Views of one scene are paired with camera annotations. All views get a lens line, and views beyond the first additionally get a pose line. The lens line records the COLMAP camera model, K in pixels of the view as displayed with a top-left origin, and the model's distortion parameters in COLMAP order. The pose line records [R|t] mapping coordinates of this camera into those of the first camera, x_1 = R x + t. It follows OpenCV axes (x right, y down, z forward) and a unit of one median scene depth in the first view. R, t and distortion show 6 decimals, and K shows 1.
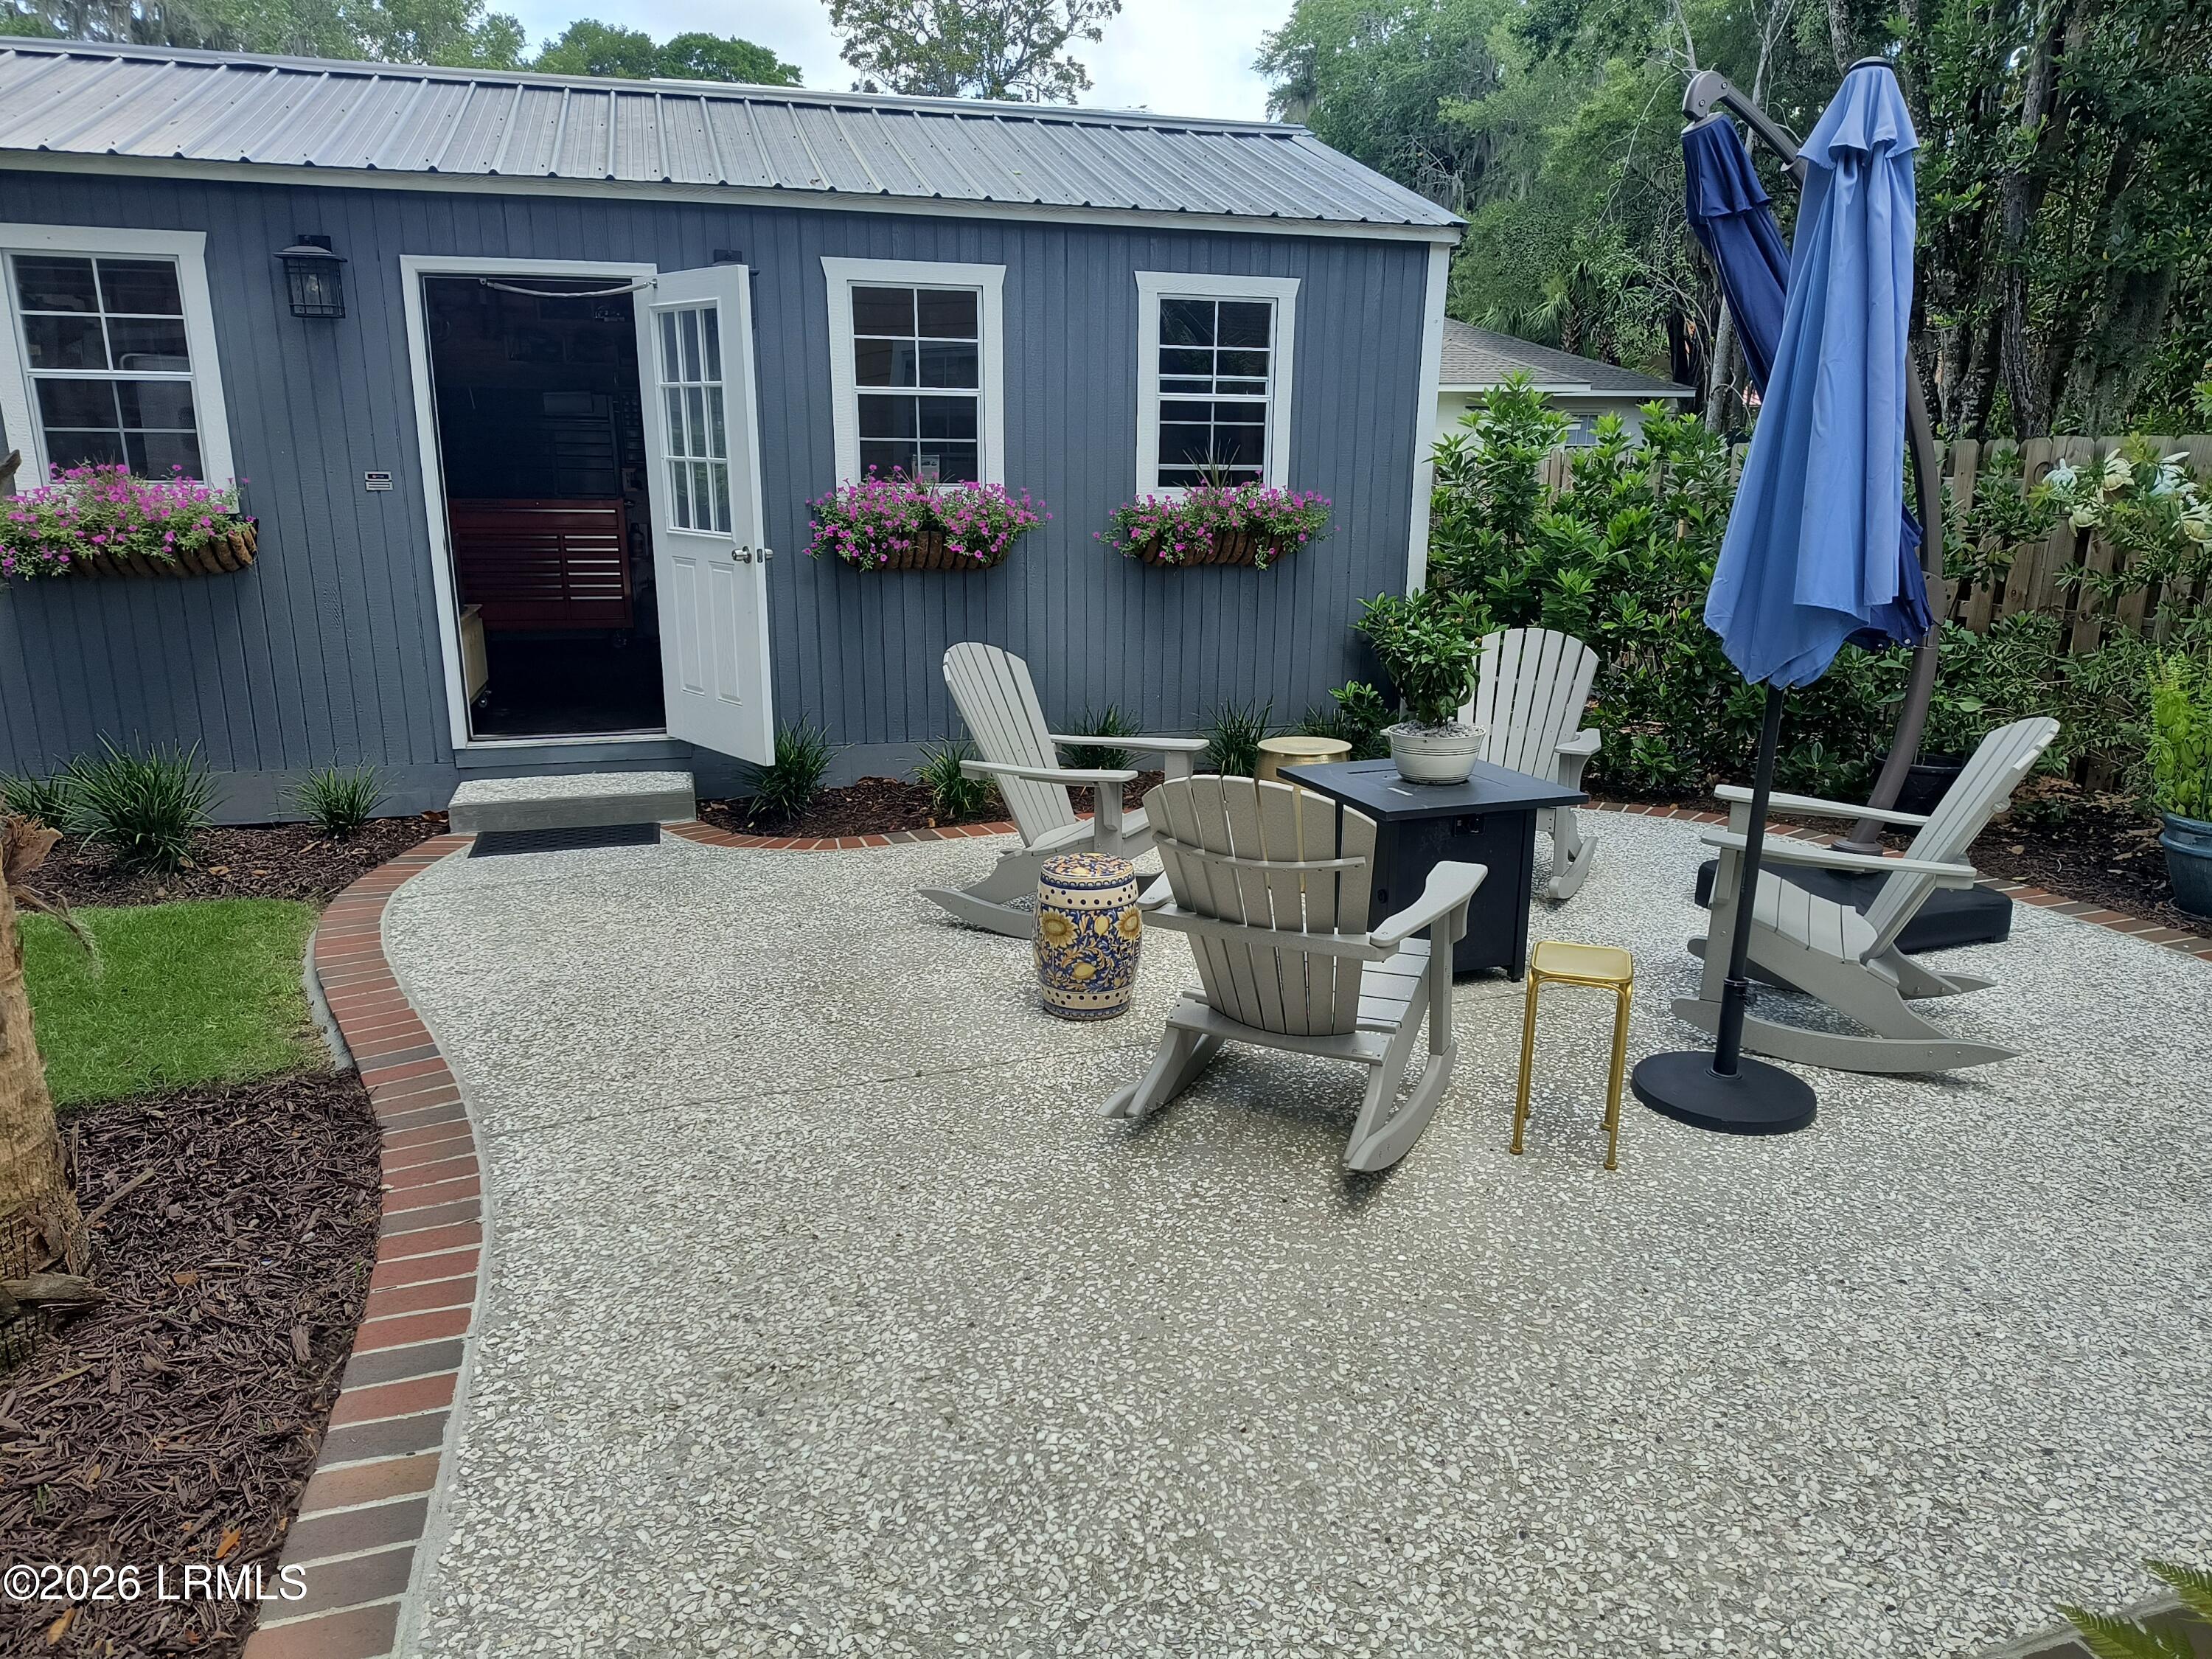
lens RADIAL K [[1513.1, 0, 1113.1], [0, 1513.1, 862.4], [0, 0, 1]] dist [0.026545, -0.029960]
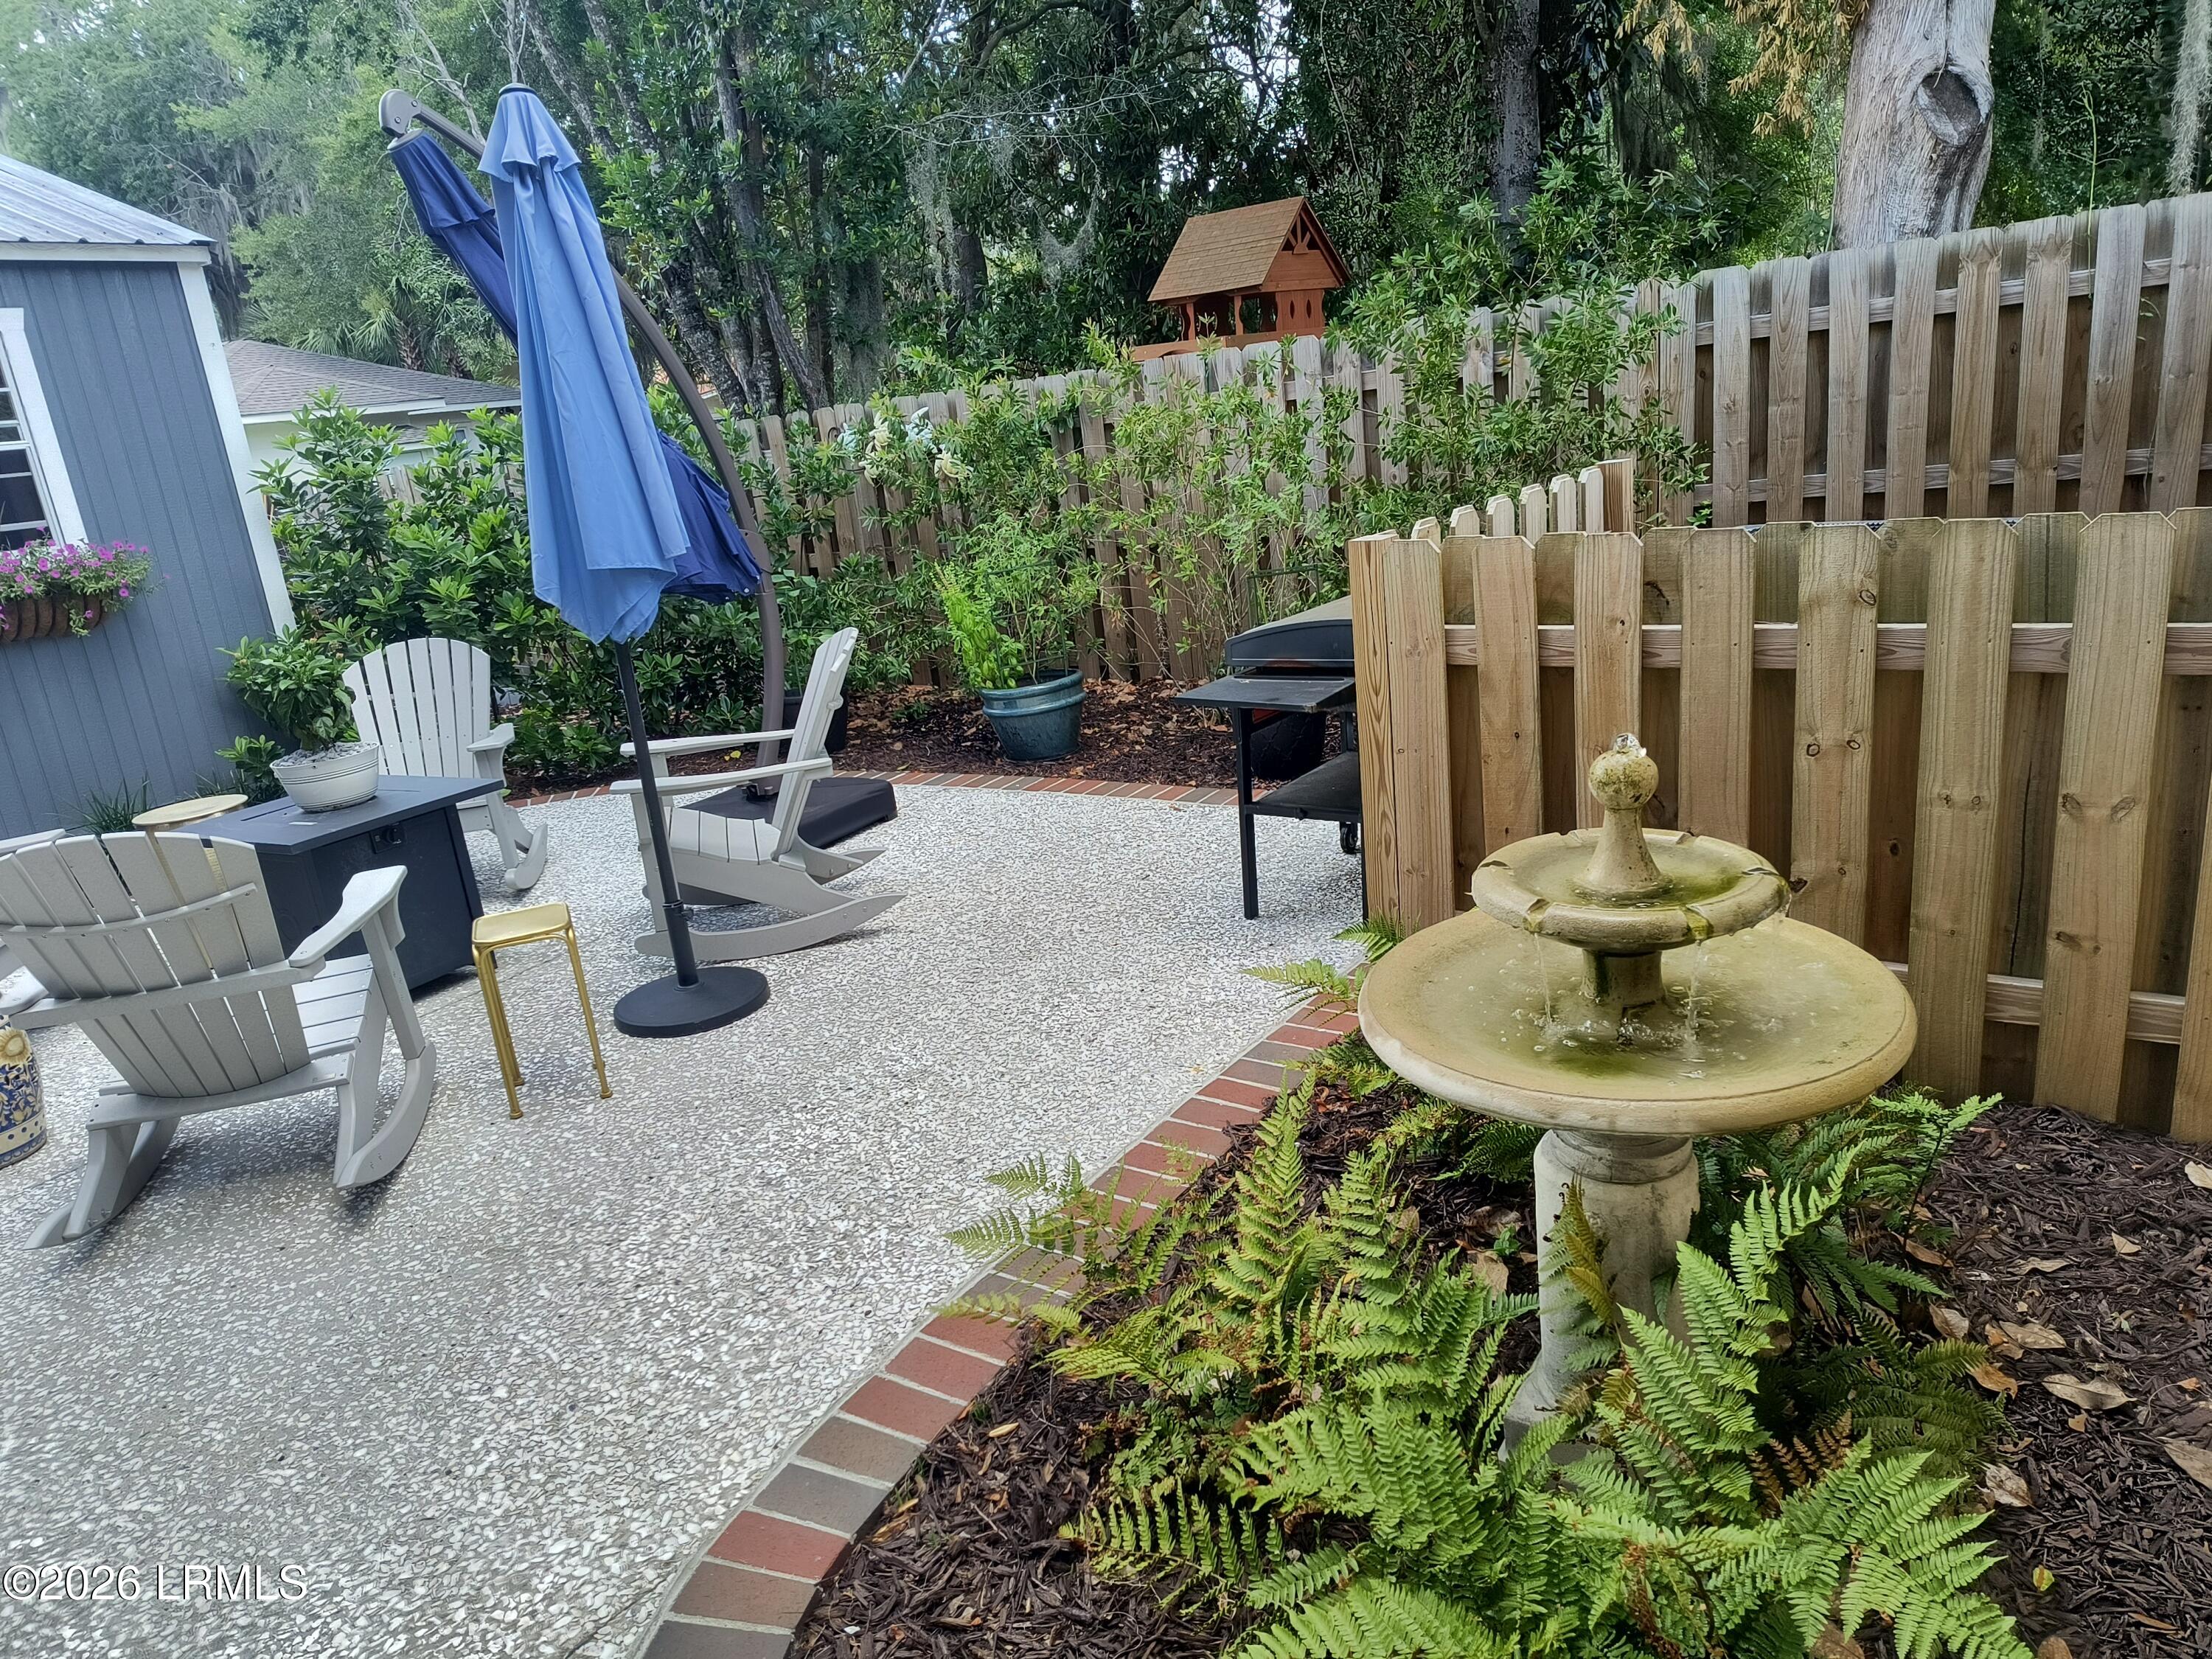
lens RADIAL K [[1557.0, 0, 1219.8], [0, 1557.0, 886.4], [0, 0, 1]] dist [0.030046, -0.033267]
pose [[0.761818, -0.273277, 0.587326, 0.037003], [0.274267, 0.957457, 0.089744, 0.063197], [-0.586865, 0.092715, 0.804359, -0.146001]]
